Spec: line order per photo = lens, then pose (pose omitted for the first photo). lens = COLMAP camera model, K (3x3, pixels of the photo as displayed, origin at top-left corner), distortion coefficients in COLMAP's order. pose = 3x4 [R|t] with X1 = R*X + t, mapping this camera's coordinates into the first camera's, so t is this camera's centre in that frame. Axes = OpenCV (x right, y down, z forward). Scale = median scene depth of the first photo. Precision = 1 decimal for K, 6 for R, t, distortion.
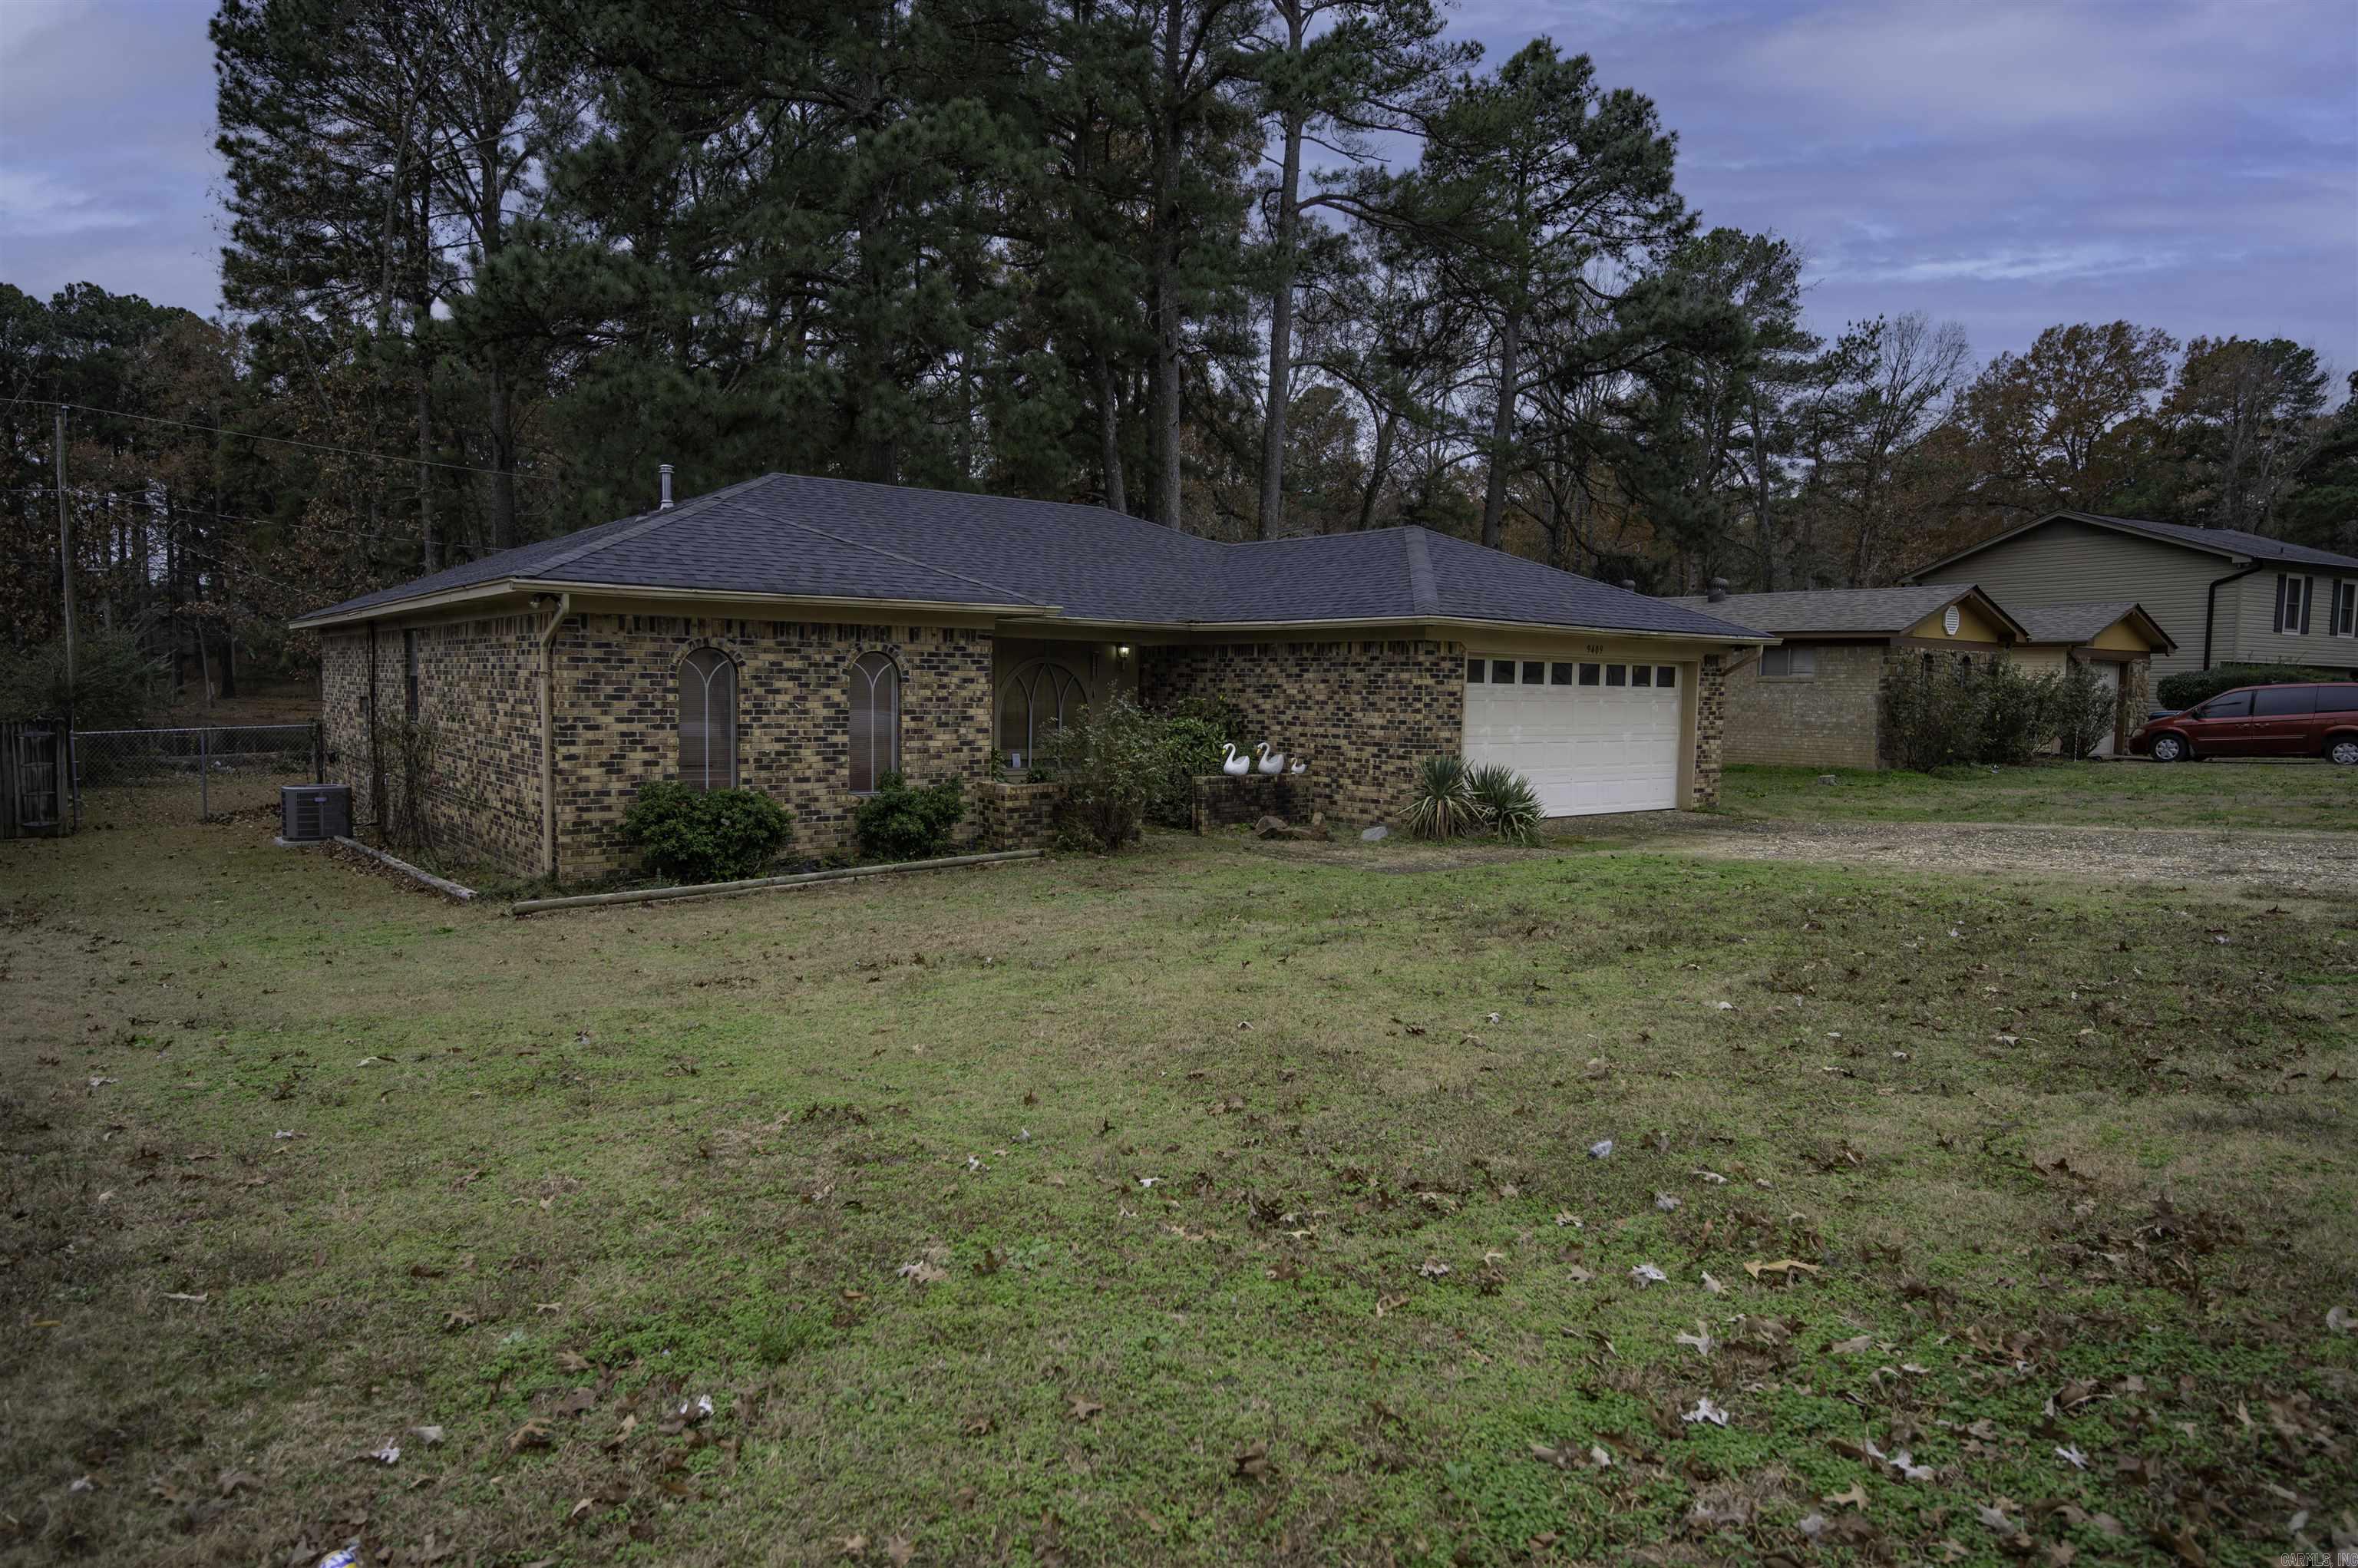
lens RADIAL K [[1432.5, 0, 1225.2], [0, 1432.5, 790.9], [0, 0, 1]] dist [0.003197, 0.003076]
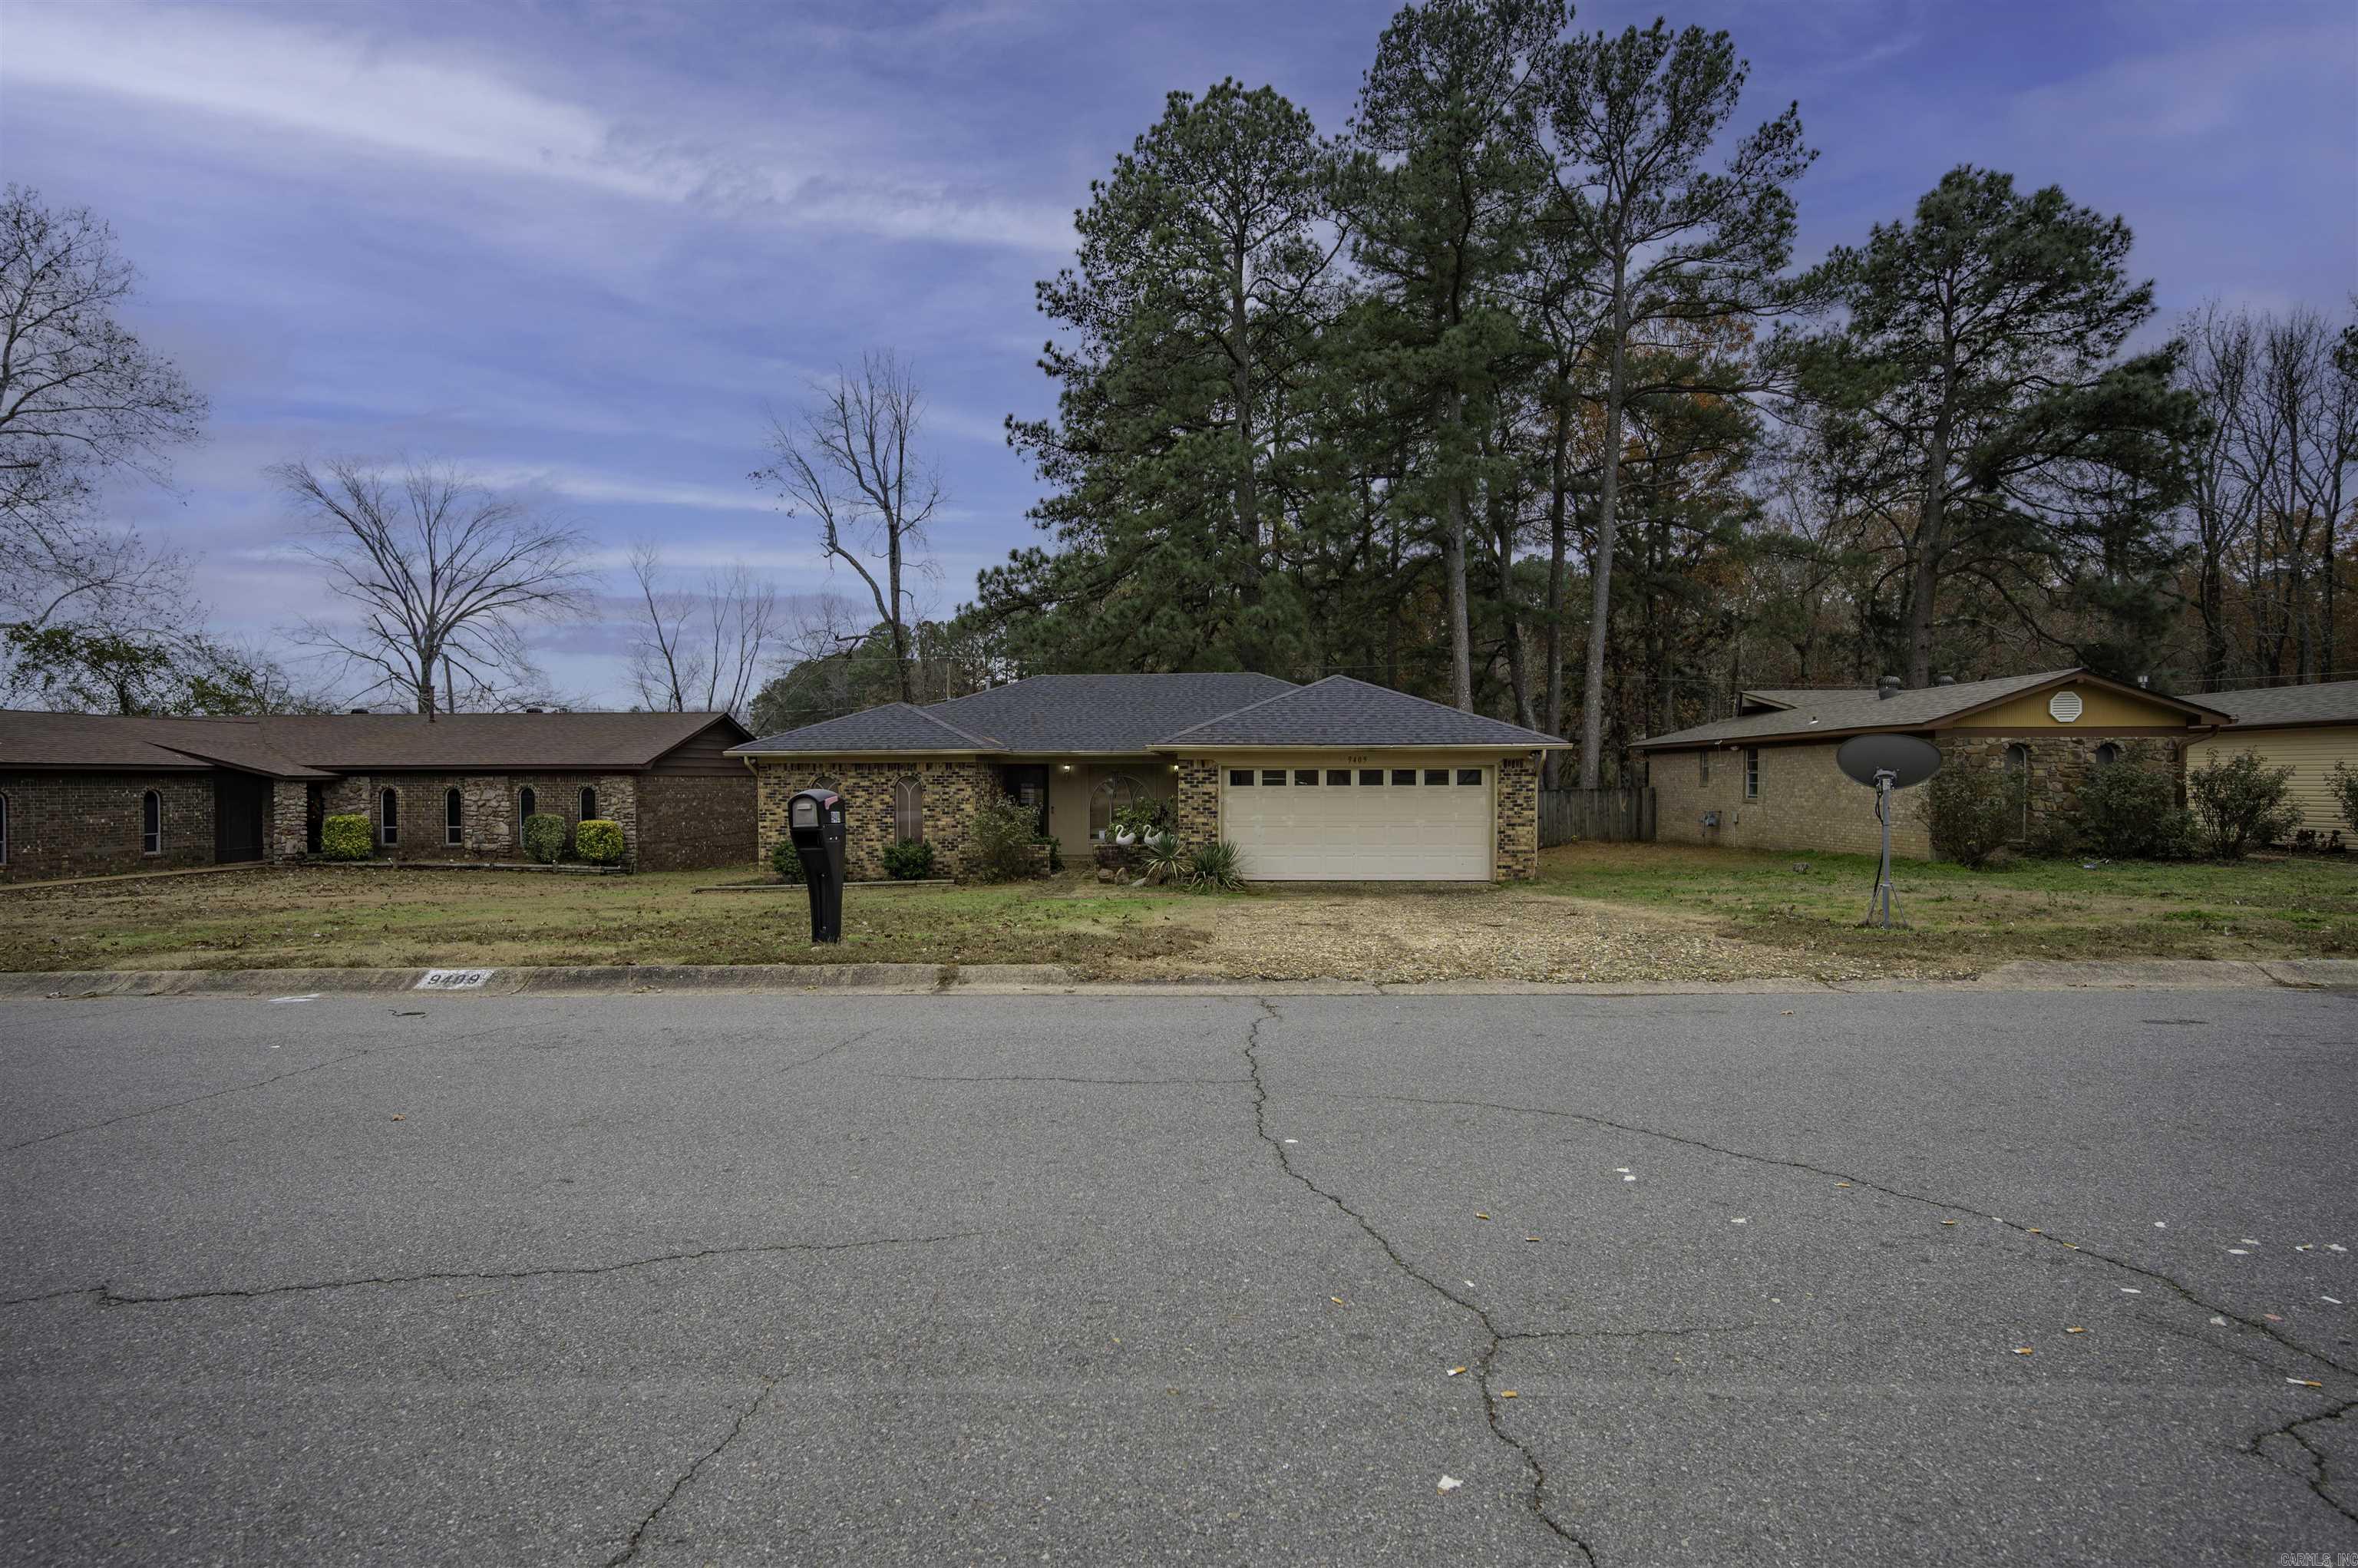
lens RADIAL K [[1102.3, 0, 1180.1], [0, 1102.3, 787.1], [0, 0, 1]] dist [0.006300, -0.000035]
pose [[0.739572, -0.015102, -0.672908, 1.020649], [-0.033841, 0.997649, -0.059584, -0.004135], [0.672227, 0.066839, 0.737322, 0.128969]]
